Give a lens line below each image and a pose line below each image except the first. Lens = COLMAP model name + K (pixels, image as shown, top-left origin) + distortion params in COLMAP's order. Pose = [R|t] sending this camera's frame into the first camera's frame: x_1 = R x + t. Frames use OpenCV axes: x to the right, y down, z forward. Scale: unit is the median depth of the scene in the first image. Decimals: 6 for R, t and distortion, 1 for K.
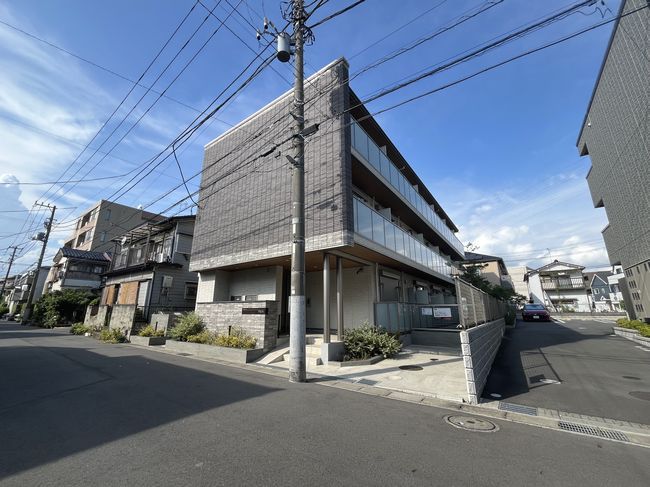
lens RADIAL K [[261.6, 0, 323.5], [0, 261.6, 243.8], [0, 0, 1]] dist [-0.002075, -0.000030]
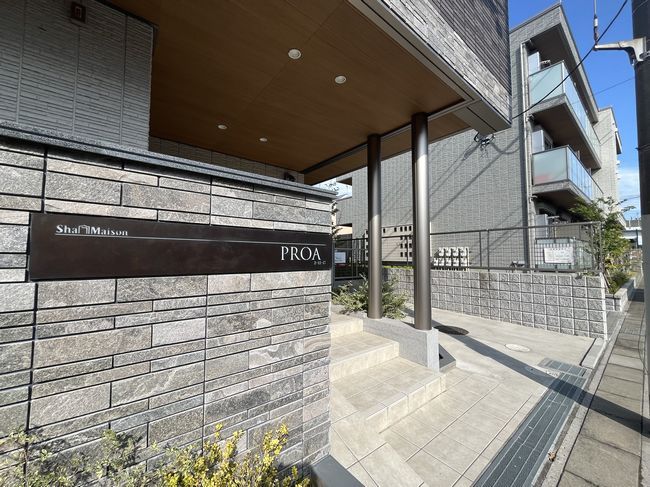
lens RADIAL K [[261.6, 0, 326.0], [0, 261.6, 241.7], [0, 0, 1]] dist [-0.002075, -0.000030]
pose [[0.256863, 0.053735, 0.964953, -0.344604], [-0.244980, 0.969463, 0.011225, 0.216355], [-0.934883, -0.239277, 0.262183, 0.832033]]
